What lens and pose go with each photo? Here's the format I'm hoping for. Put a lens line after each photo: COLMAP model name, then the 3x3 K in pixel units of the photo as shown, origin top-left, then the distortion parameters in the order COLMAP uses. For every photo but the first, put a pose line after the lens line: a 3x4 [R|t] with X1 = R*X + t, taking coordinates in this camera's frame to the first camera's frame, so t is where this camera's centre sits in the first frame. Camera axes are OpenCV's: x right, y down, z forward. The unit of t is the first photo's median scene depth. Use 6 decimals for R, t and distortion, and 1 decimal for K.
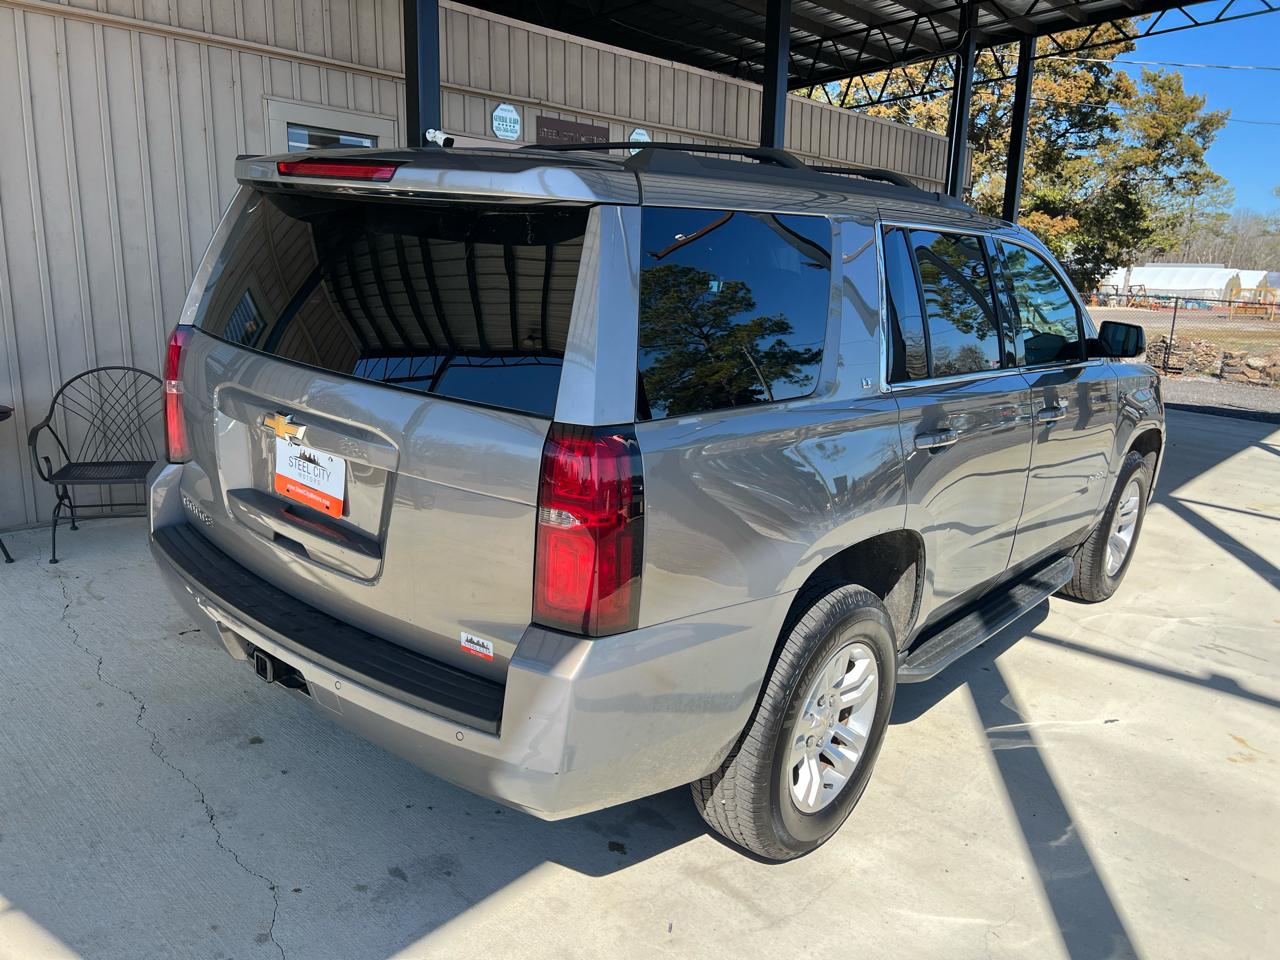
lens RADIAL K [[953.4, 0, 640.0], [0, 953.4, 480.0], [0, 0, 1]] dist [0.065085, -0.071260]
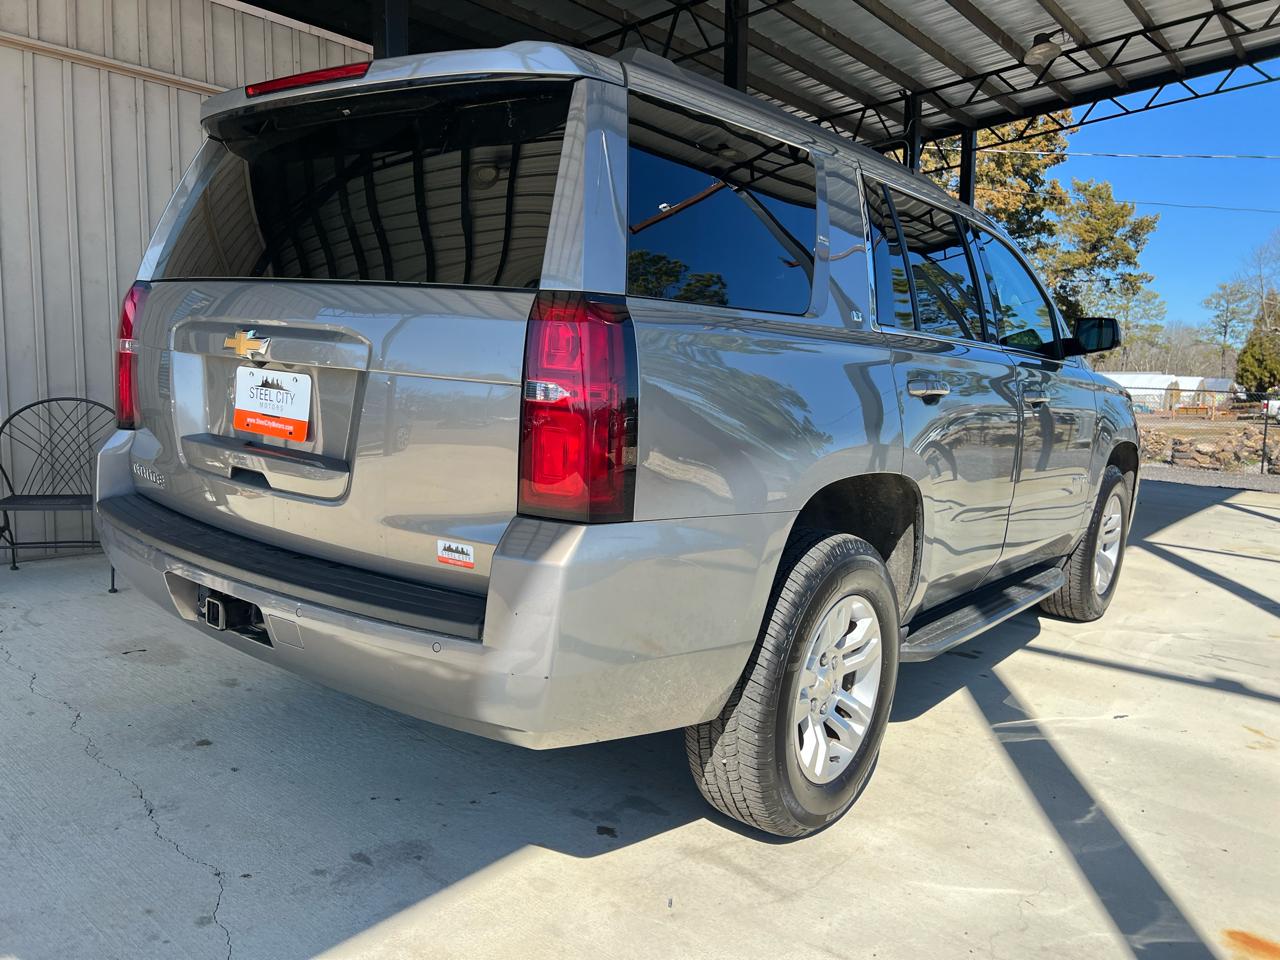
lens RADIAL K [[952.7, 0, 636.6], [0, 952.7, 477.3], [0, 0, 1]] dist [0.068279, -0.077143]
pose [[0.999211, -0.017161, 0.035827, -0.020387], [0.021362, 0.992501, -0.120359, 0.148058], [-0.033493, 0.121029, 0.992084, 0.058265]]
